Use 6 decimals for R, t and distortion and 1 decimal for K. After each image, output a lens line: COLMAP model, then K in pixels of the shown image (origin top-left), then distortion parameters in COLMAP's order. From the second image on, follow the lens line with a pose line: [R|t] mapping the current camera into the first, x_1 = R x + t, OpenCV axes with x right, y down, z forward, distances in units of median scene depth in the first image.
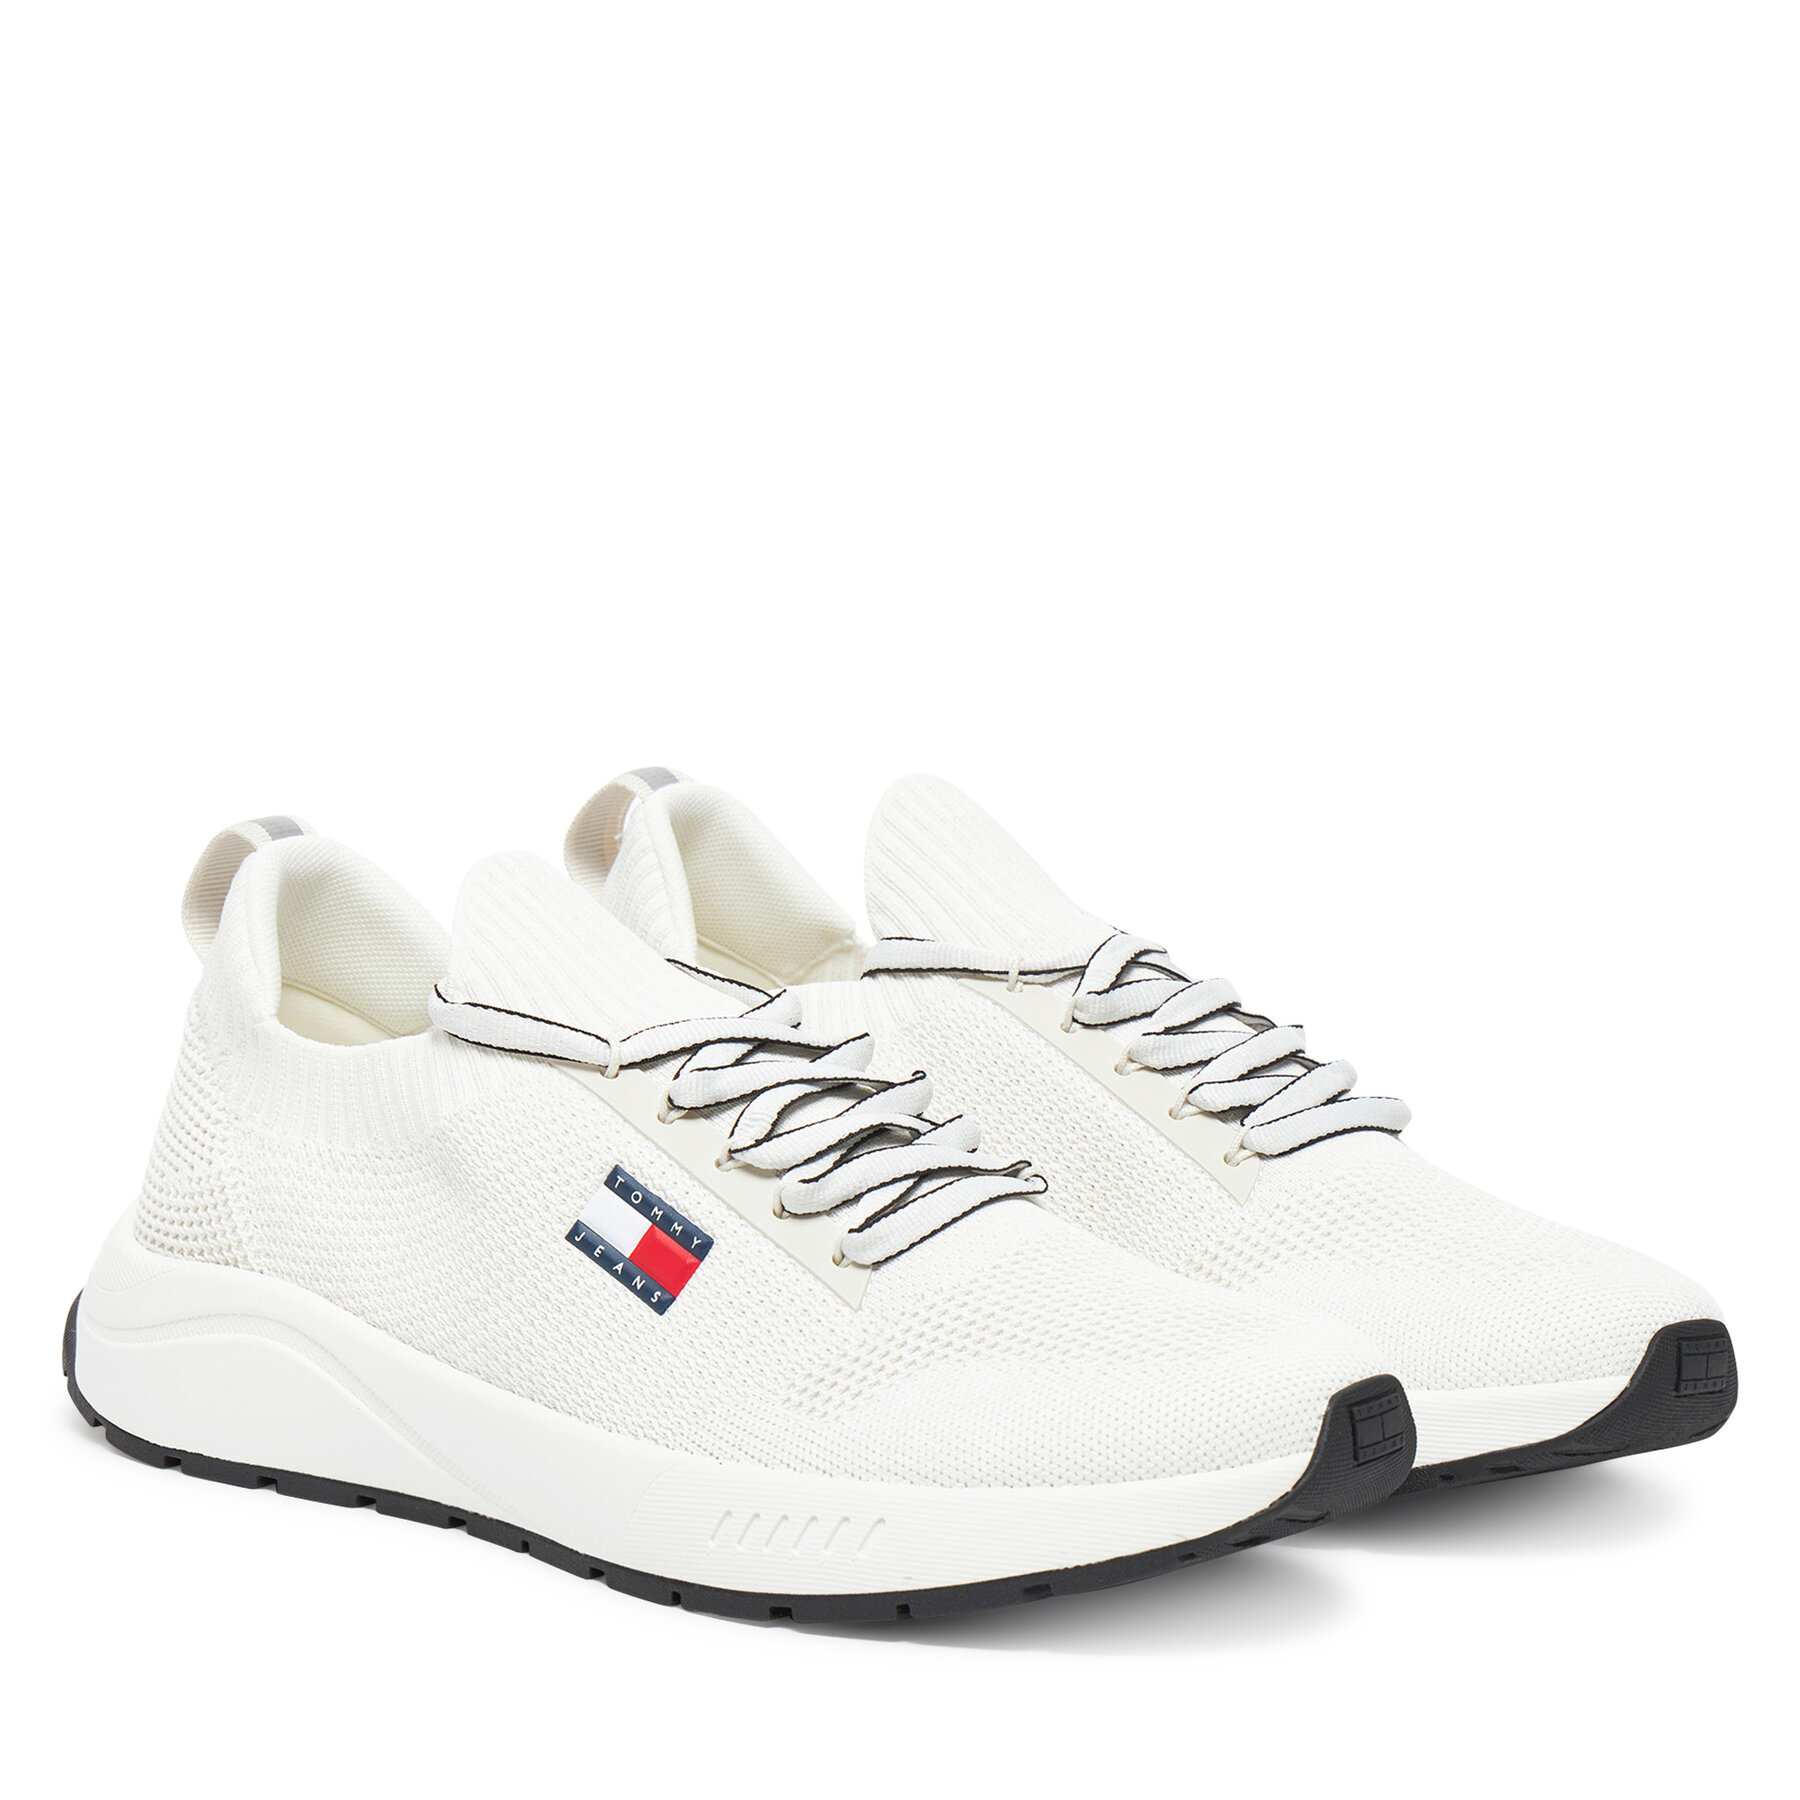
lens RADIAL K [[5371.6, 0, 898.8], [0, 5371.6, 900.0], [0, 0, 1]] dist [-0.724515, 0.000000]
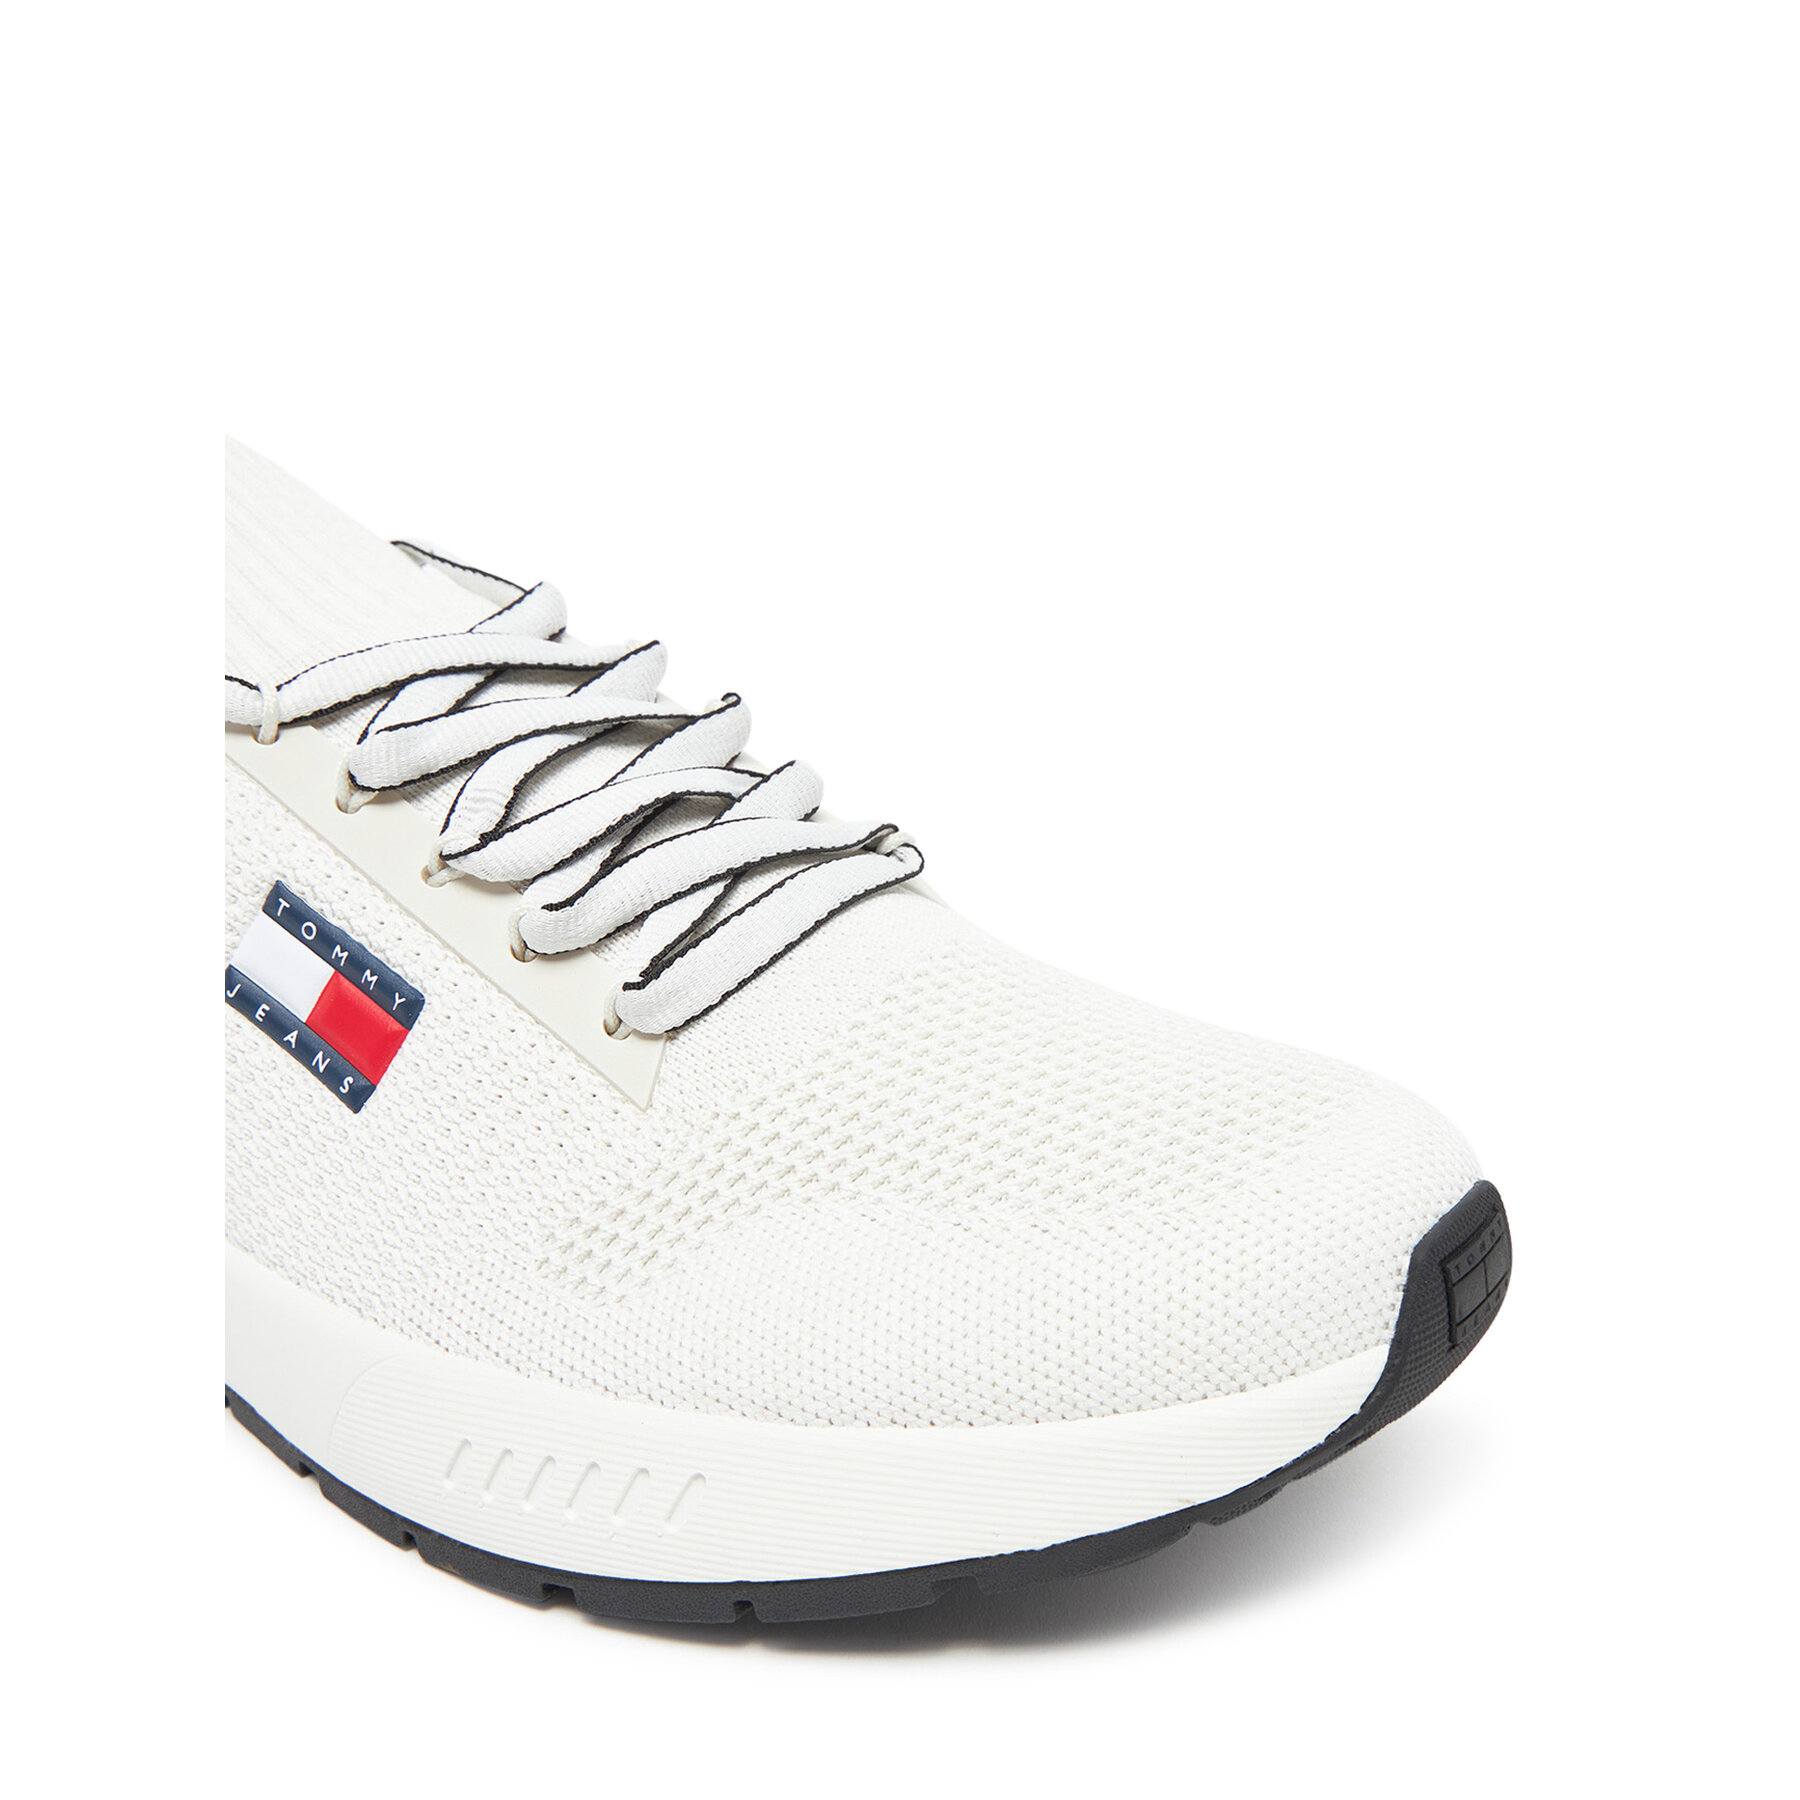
lens RADIAL K [[1881.8, 0, 964.0], [0, 1881.8, 871.7], [0, 0, 1]] dist [-0.068611, 0.000000]
pose [[0.995820, -0.060463, 0.068464, 0.016614], [0.042554, 0.970337, 0.237981, -0.003105], [-0.080822, -0.234072, 0.968854, 0.782461]]
